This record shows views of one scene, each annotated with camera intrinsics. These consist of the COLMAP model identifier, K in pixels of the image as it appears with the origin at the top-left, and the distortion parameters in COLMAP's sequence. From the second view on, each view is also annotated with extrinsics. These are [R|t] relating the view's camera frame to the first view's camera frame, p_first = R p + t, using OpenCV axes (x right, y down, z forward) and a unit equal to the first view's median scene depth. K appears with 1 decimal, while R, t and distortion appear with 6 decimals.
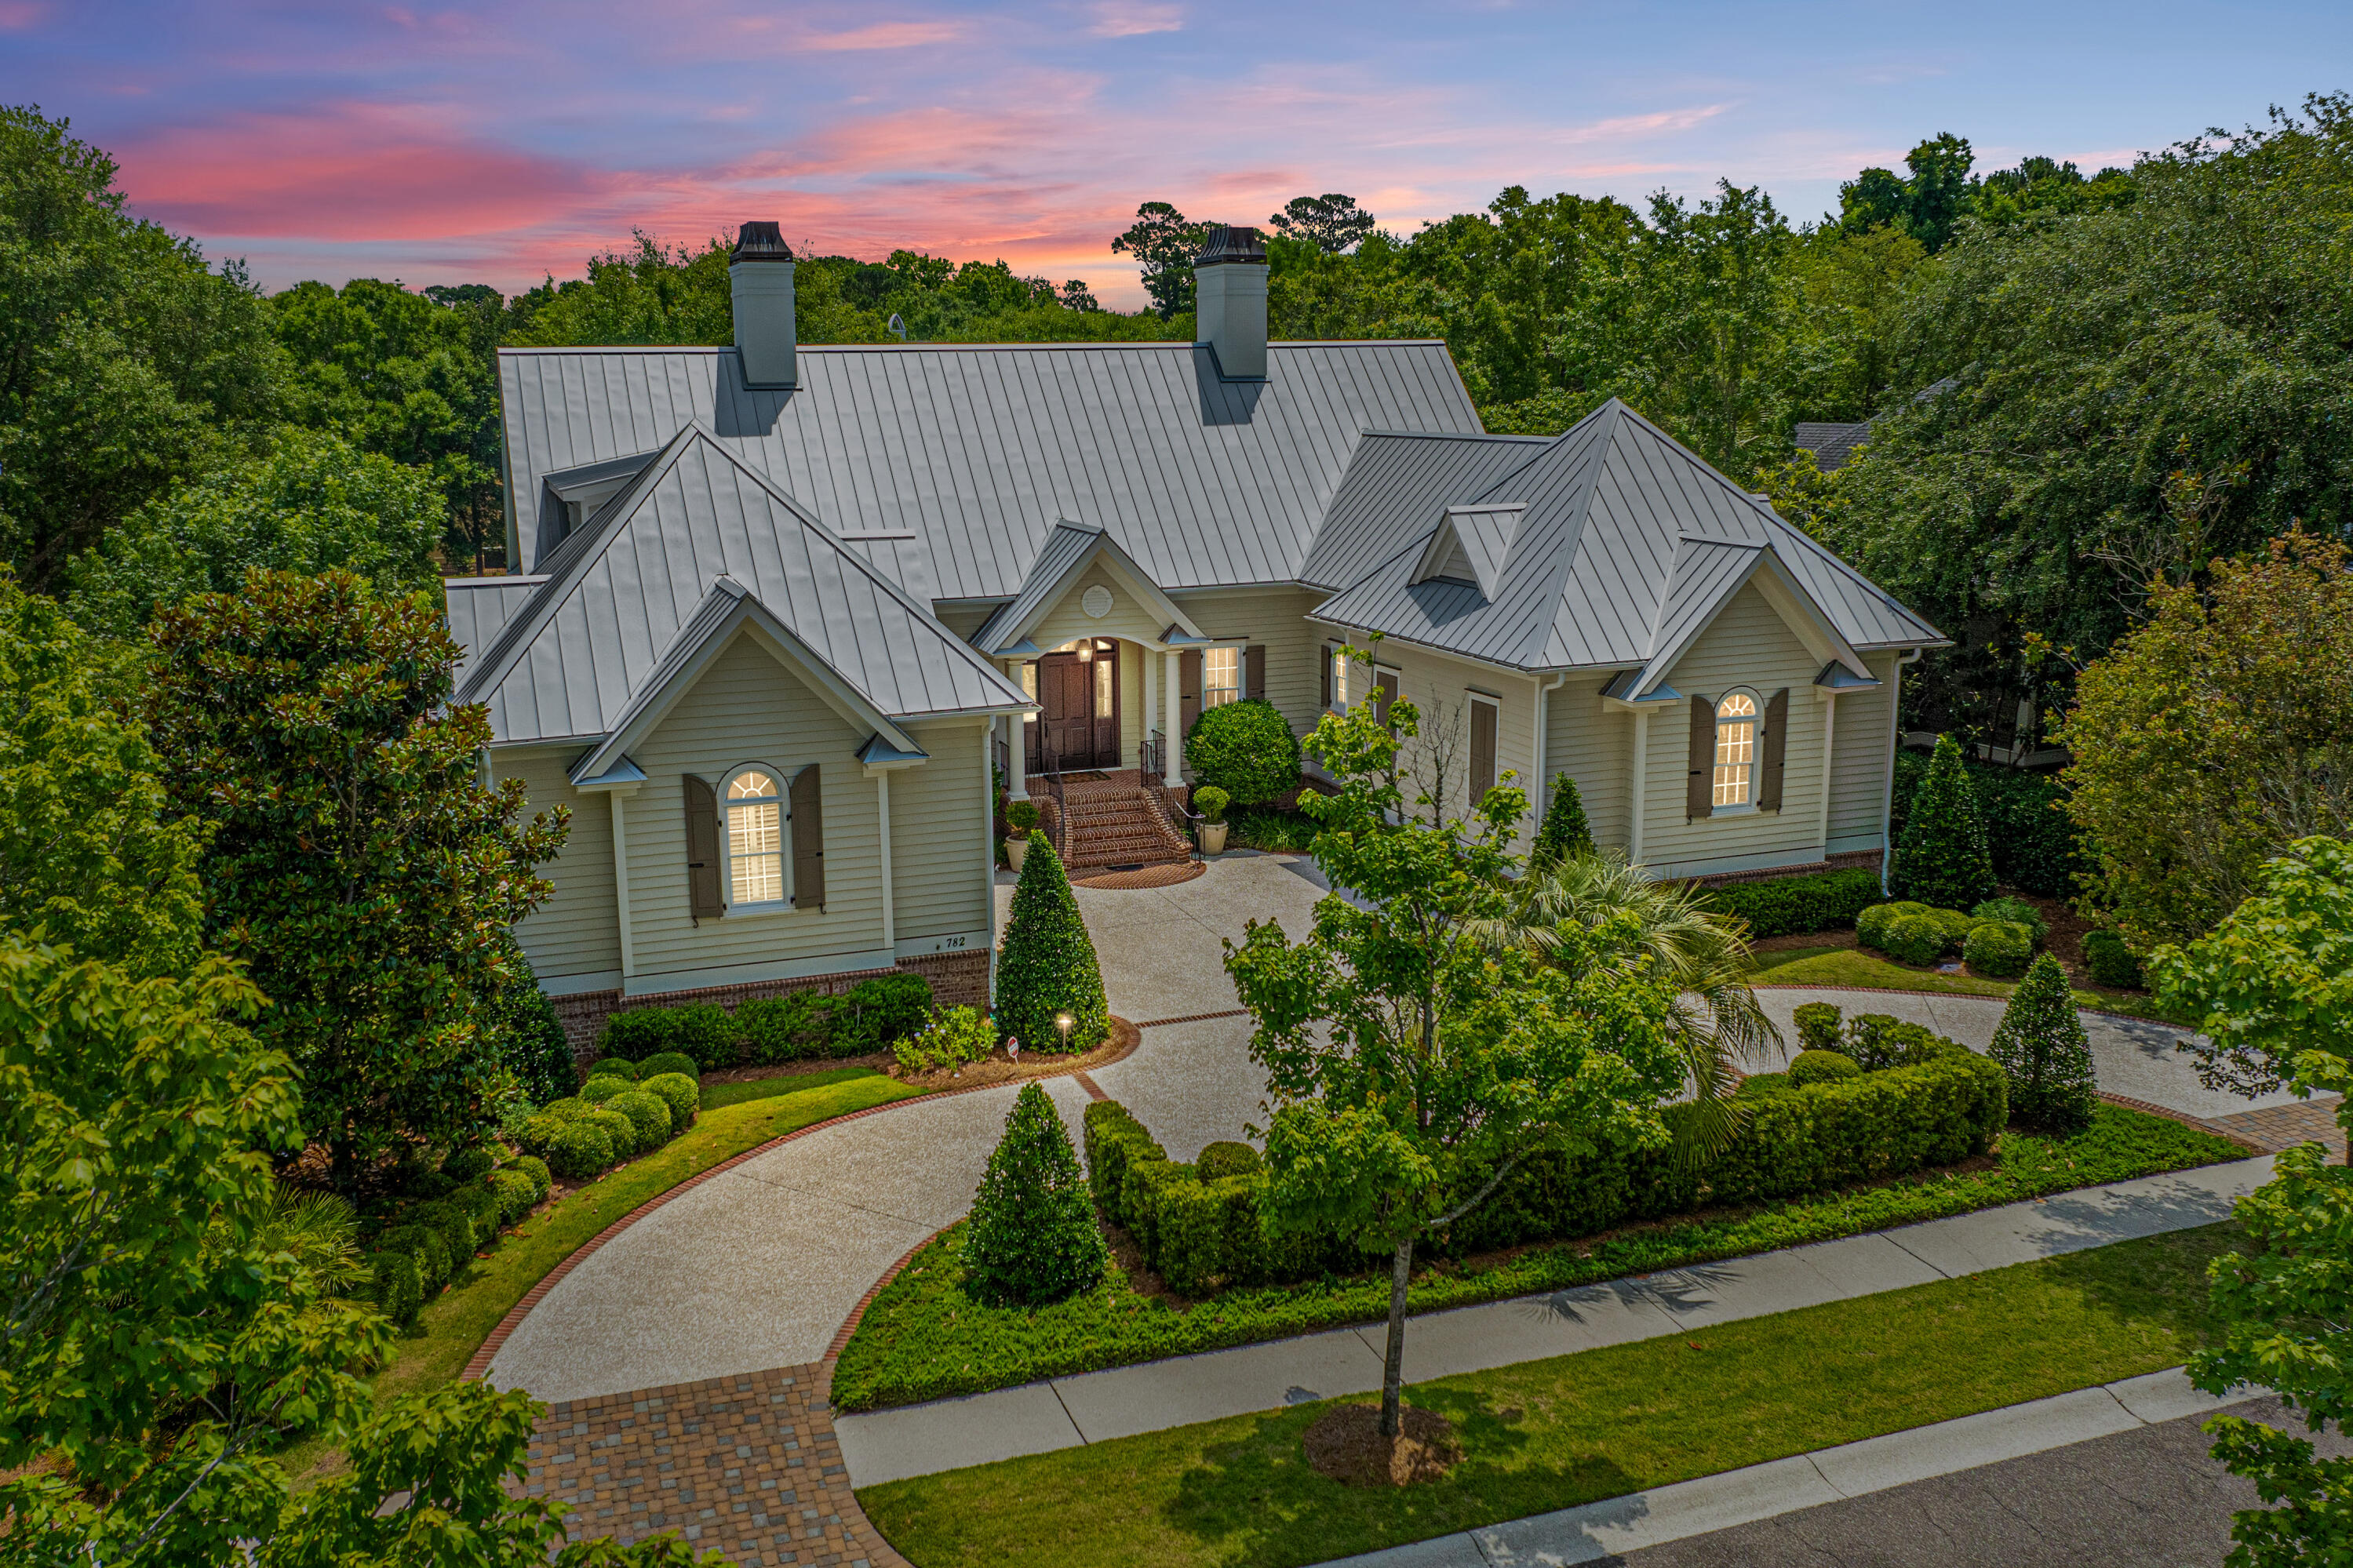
lens RADIAL K [[1952.5, 0, 1122.1], [0, 1952.5, 783.1], [0, 0, 1]] dist [-0.009443, -0.035858]
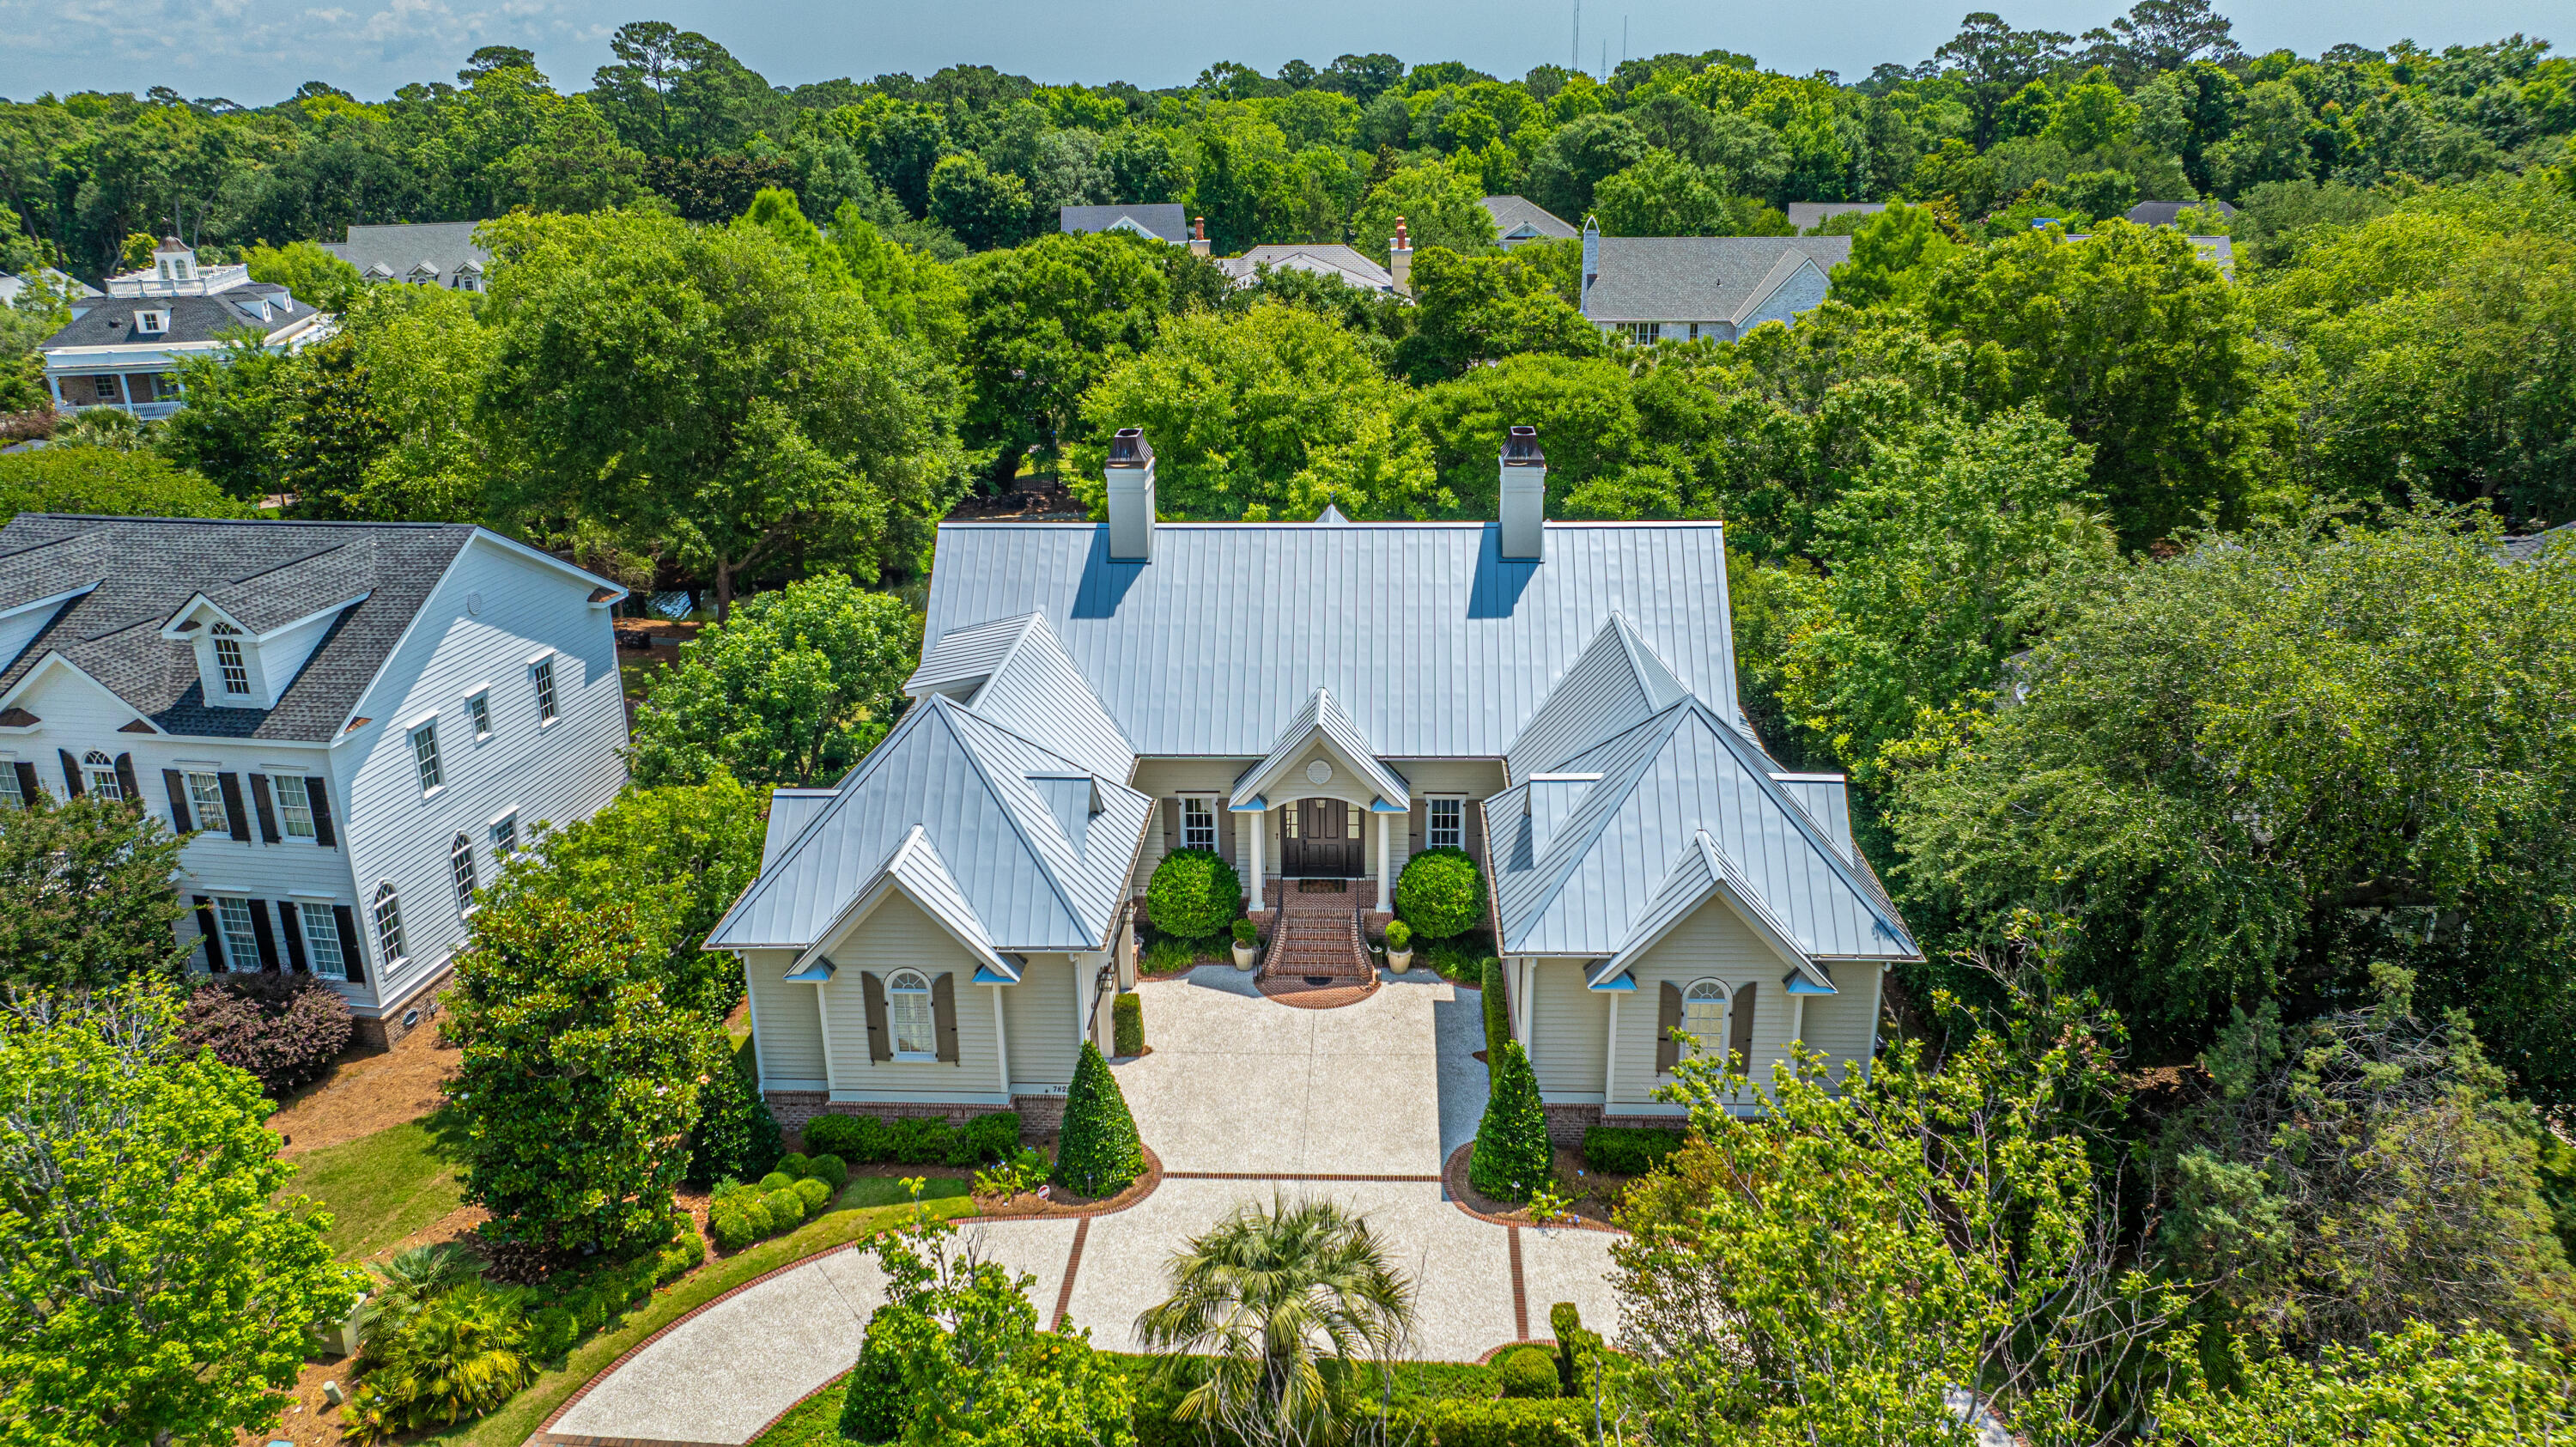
lens RADIAL K [[1801.5, 0, 1288.0], [0, 1801.5, 723.5], [0, 0, 1]] dist [-0.008794, -0.033839]
pose [[0.923882, 0.126514, -0.361160, 0.456658], [-0.076004, 0.985632, 0.150840, -0.351705], [0.375055, -0.111909, 0.920223, -0.107320]]
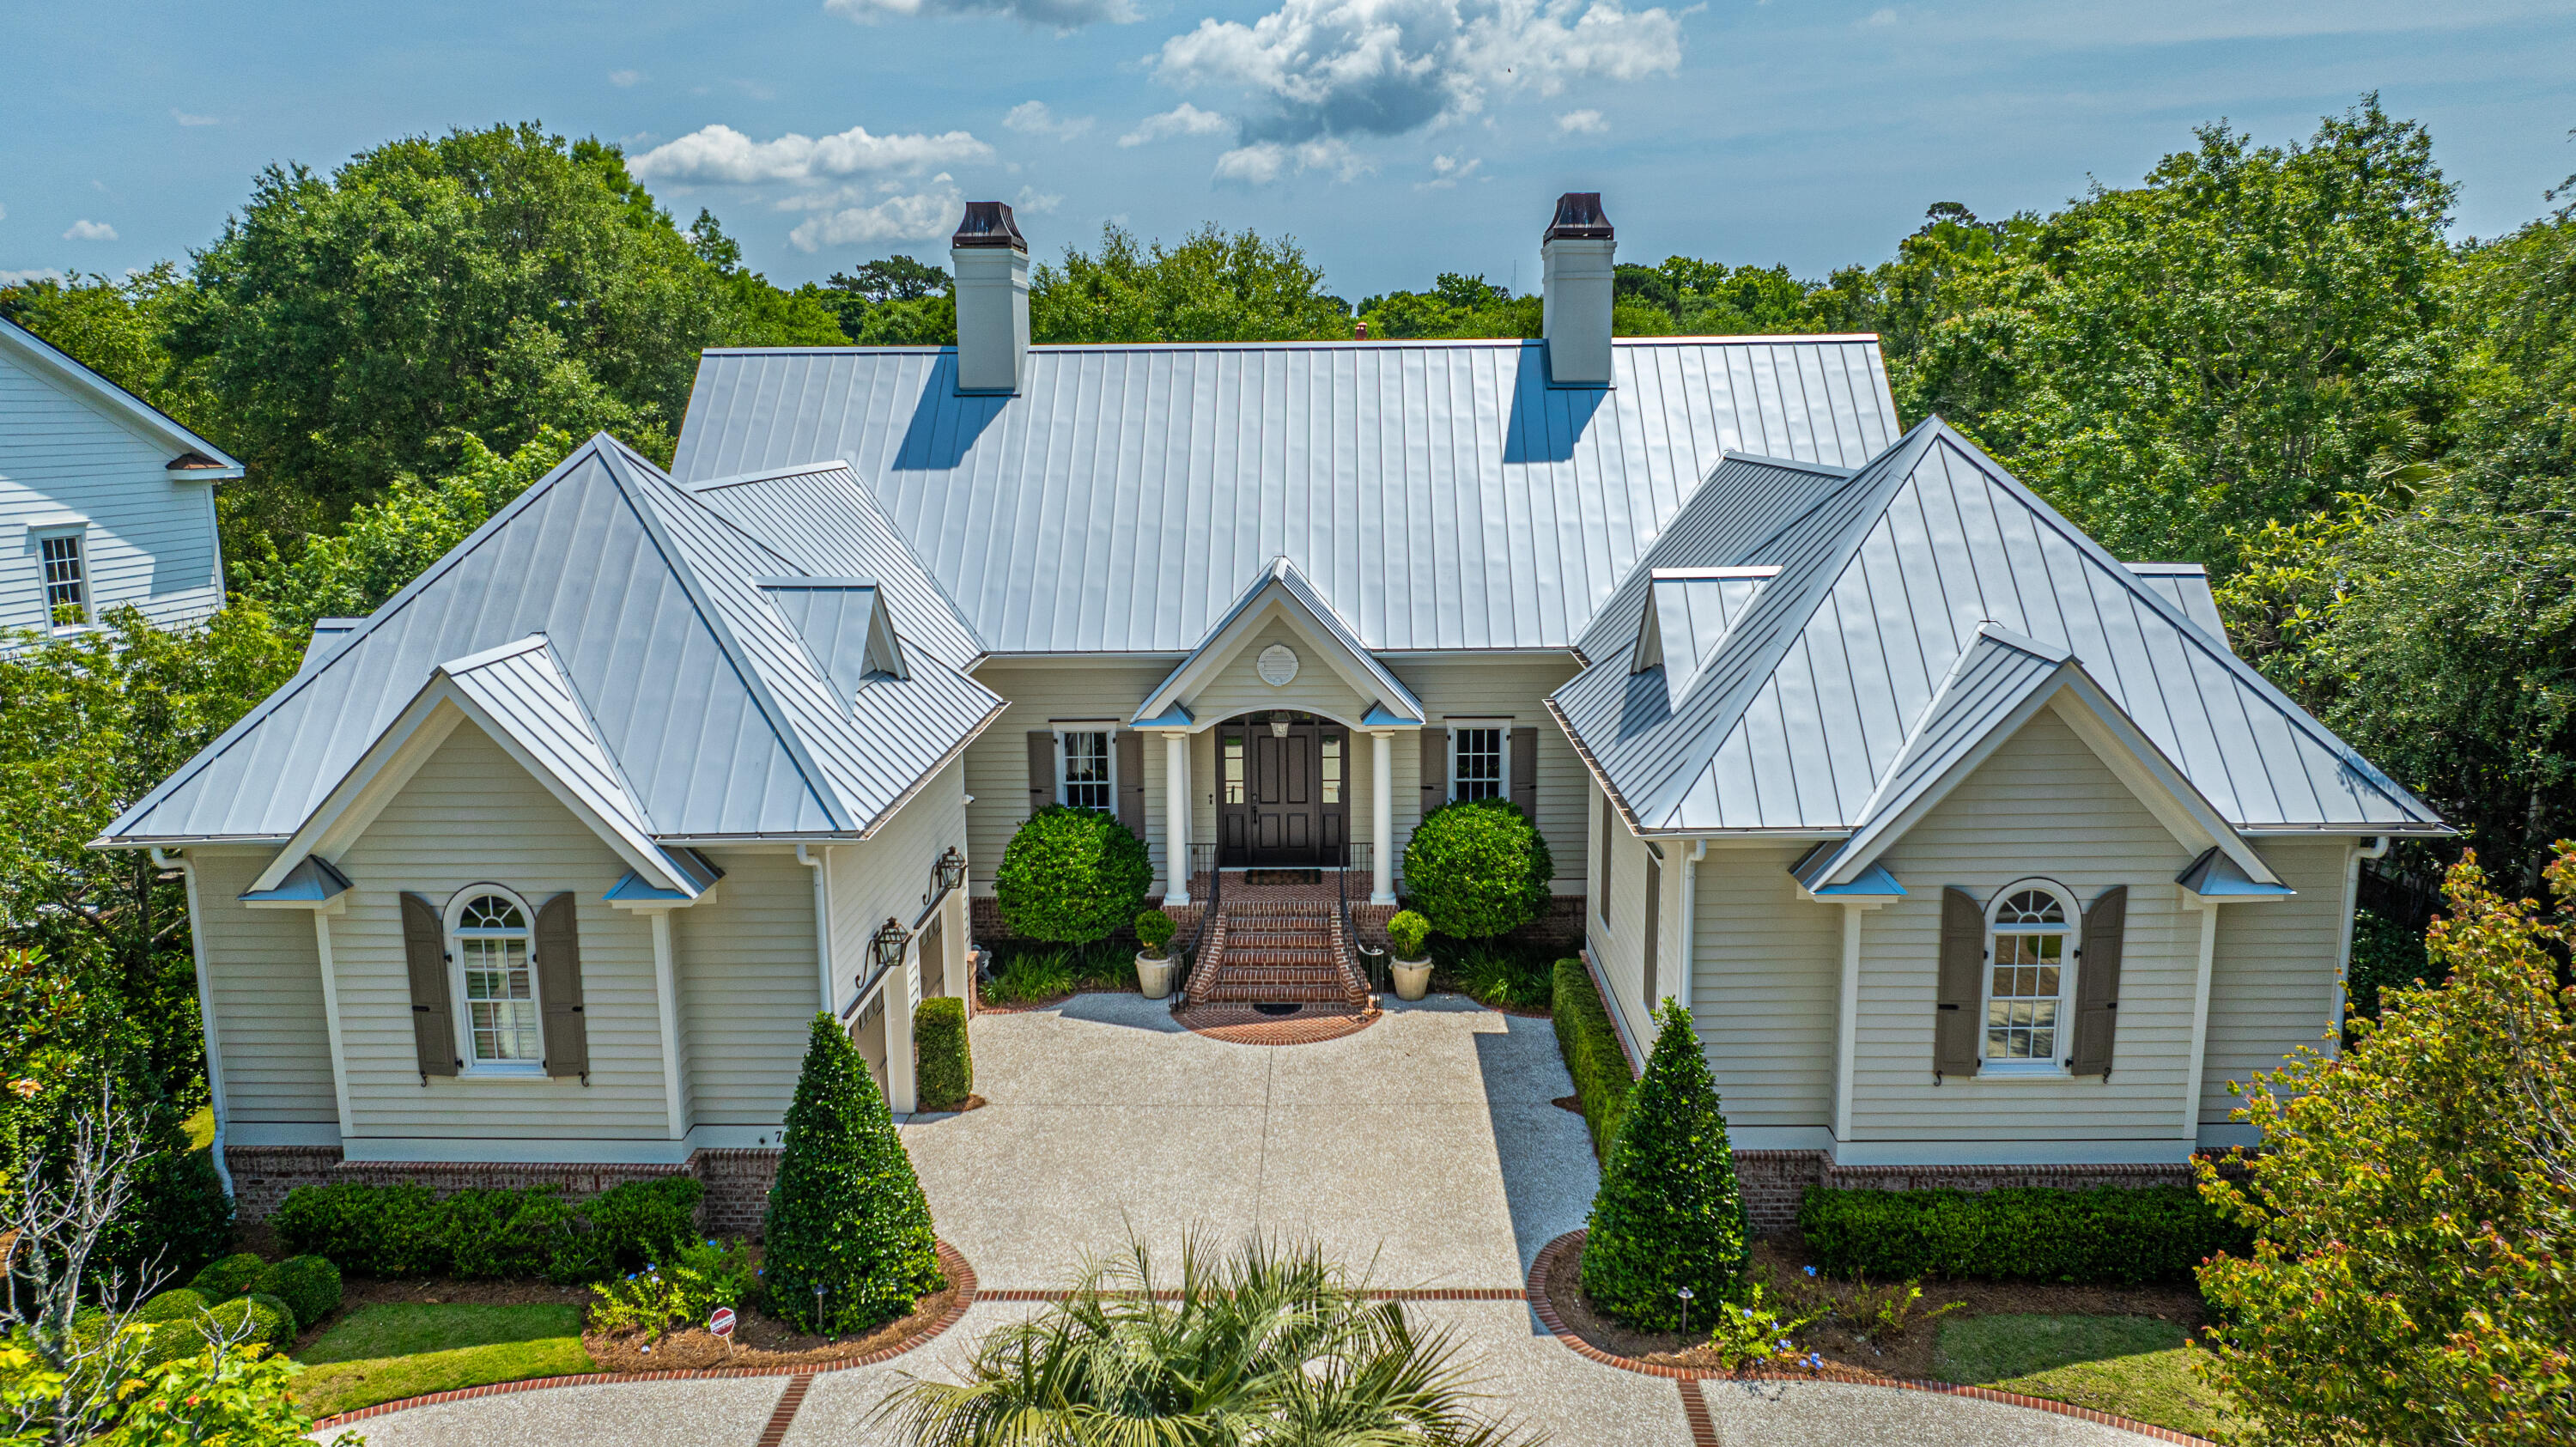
lens RADIAL K [[1802.9, 0, 1288.0], [0, 1802.9, 723.5], [0, 0, 1]] dist [-0.021038, 0.001935]
pose [[0.934027, 0.068843, -0.350505, 0.289988], [-0.074570, 0.997212, -0.002852, -0.079176], [0.349331, 0.028801, 0.936557, 0.372144]]
